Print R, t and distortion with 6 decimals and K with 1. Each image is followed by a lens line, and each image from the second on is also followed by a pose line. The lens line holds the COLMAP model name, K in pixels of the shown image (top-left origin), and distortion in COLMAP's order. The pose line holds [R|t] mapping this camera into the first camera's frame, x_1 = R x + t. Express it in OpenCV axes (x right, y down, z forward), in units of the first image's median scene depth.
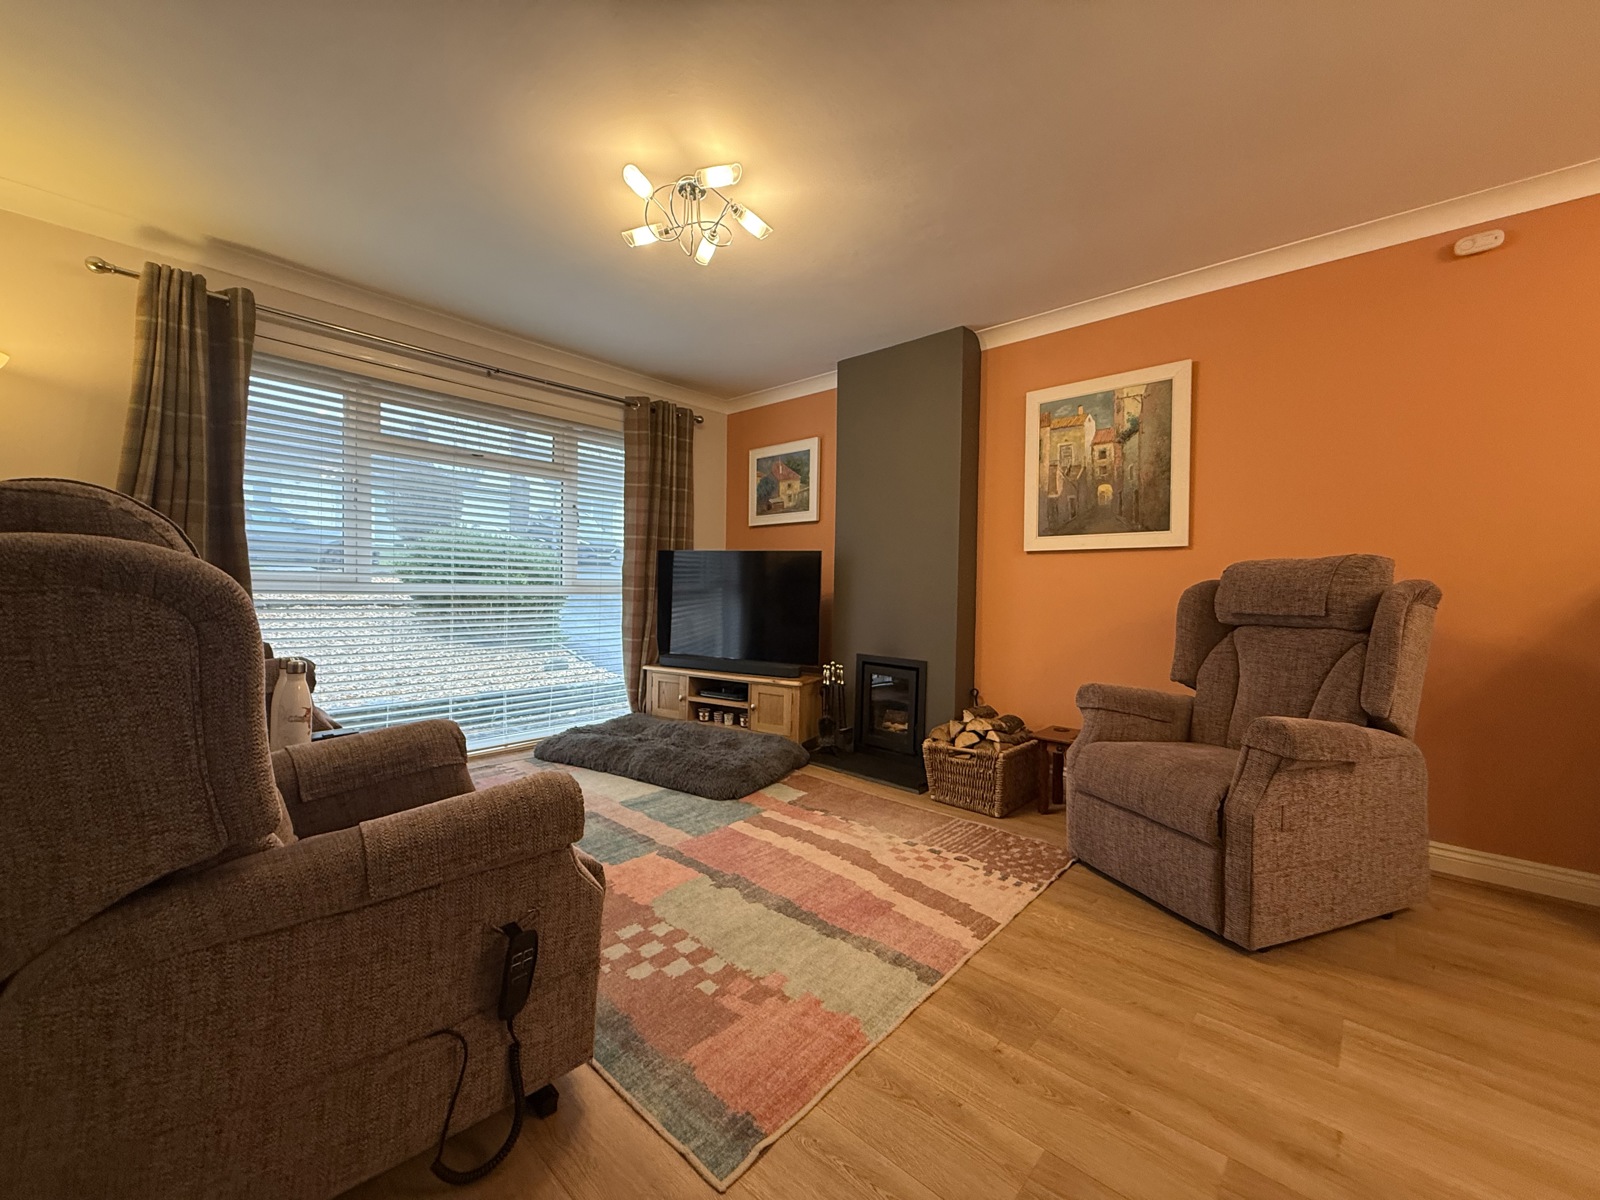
lens RADIAL K [[634.6, 0, 797.4], [0, 634.6, 600.9], [0, 0, 1]] dist [-0.000063, 0.000202]
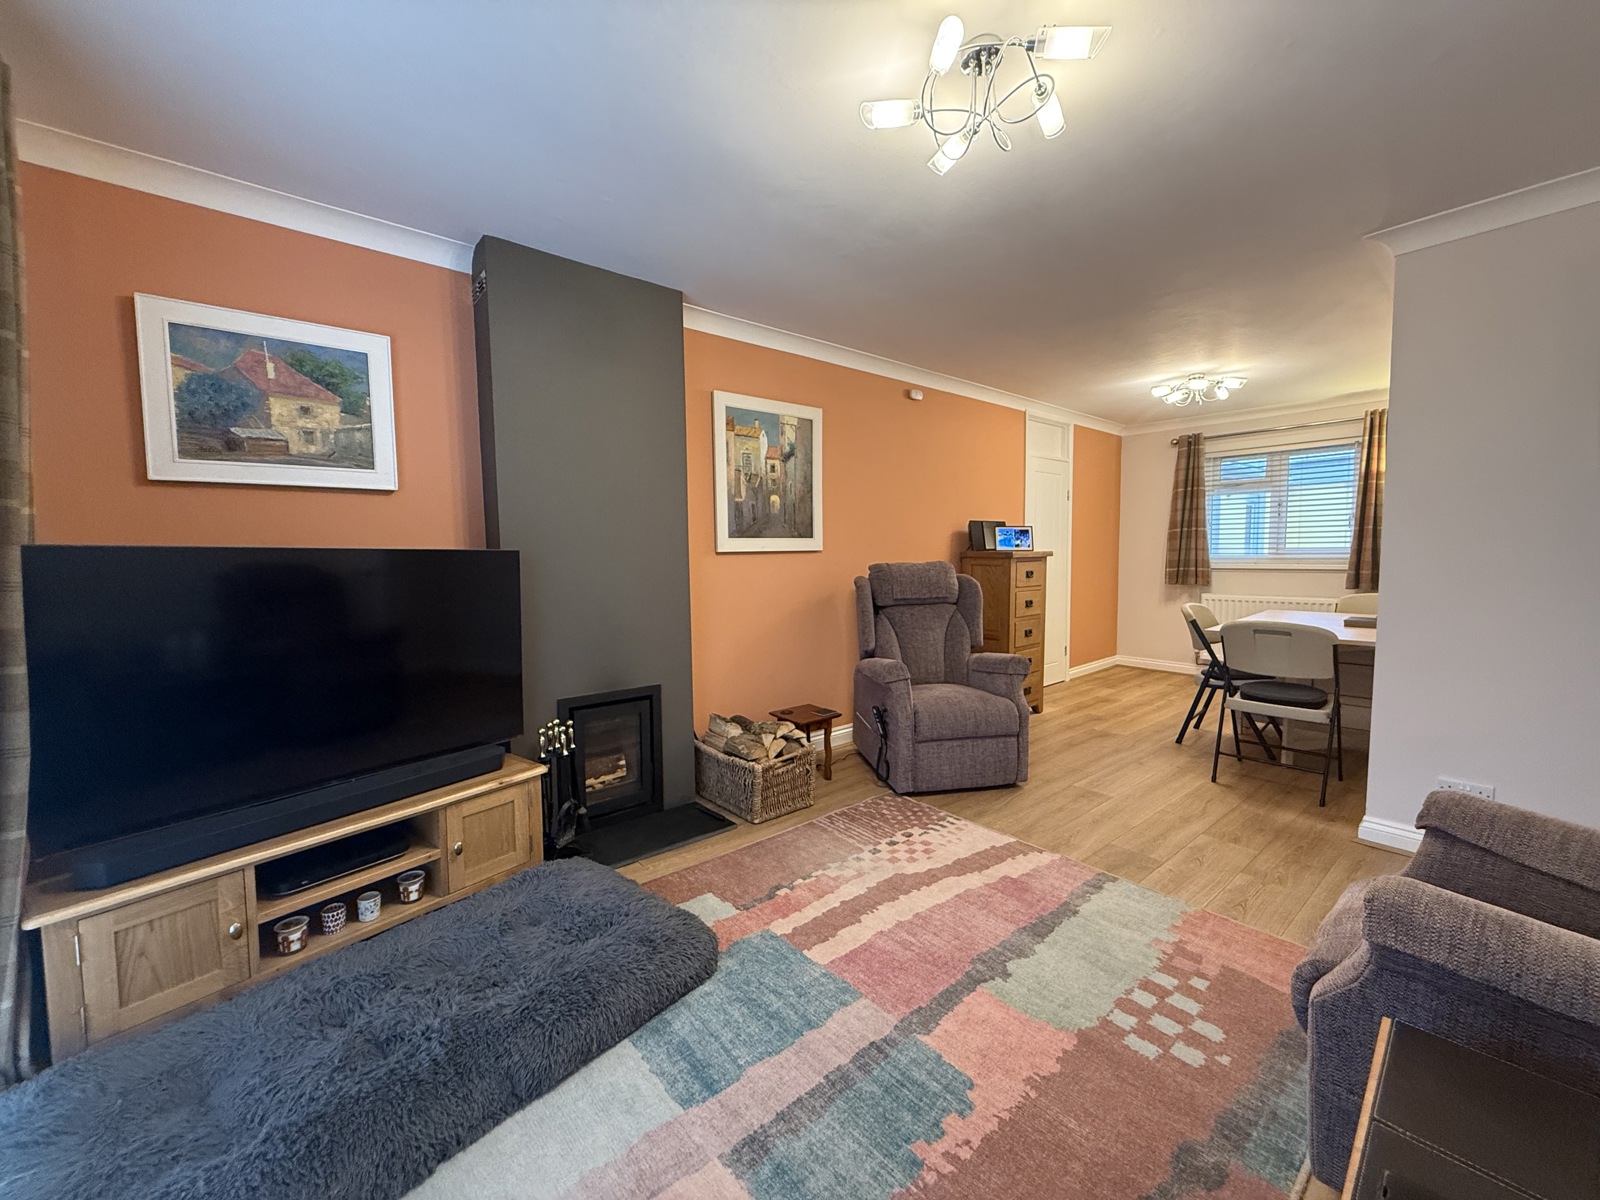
lens RADIAL K [[634.6, 0, 797.4], [0, 634.6, 600.9], [0, 0, 1]] dist [-0.000063, 0.000202]
pose [[0.138929, -0.091715, 0.986046, -0.693485], [0.035318, 0.995528, 0.087621, -0.095749], [-0.989672, 0.022652, 0.141547, 0.833313]]
